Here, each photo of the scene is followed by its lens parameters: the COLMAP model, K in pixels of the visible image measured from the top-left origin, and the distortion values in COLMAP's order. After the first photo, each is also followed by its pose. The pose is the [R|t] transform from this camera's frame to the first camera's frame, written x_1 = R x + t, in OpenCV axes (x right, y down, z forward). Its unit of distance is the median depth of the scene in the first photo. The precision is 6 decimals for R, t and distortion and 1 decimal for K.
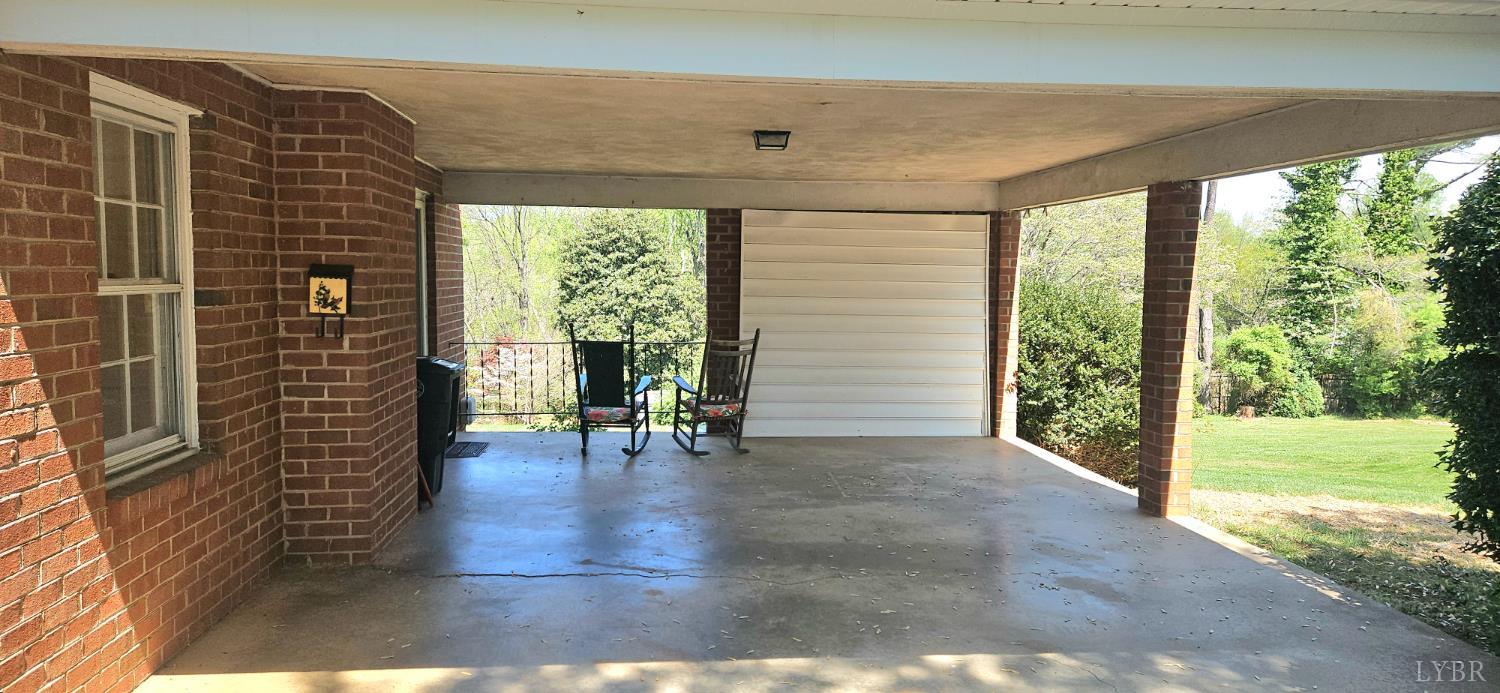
lens RADIAL K [[1005.1, 0, 748.4], [0, 1005.1, 344.5], [0, 0, 1]] dist [0.071854, -0.011405]
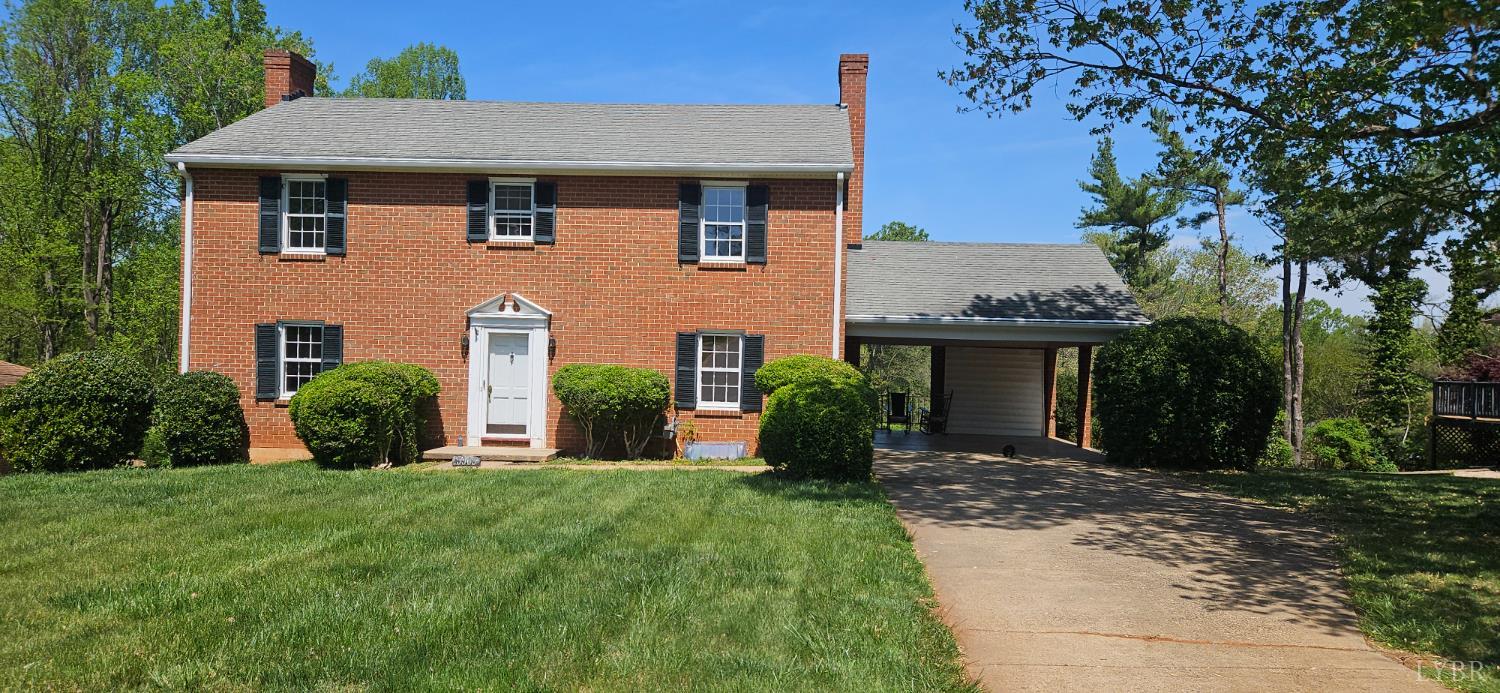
lens RADIAL K [[1005.1, 0, 754.0], [0, 1005.1, 355.2], [0, 0, 1]] dist [0.071854, -0.011405]
pose [[0.987944, 0.014822, -0.154100, -0.020472], [-0.027278, 0.996498, -0.079038, 0.024096], [0.152389, 0.082289, 0.984889, -0.360979]]
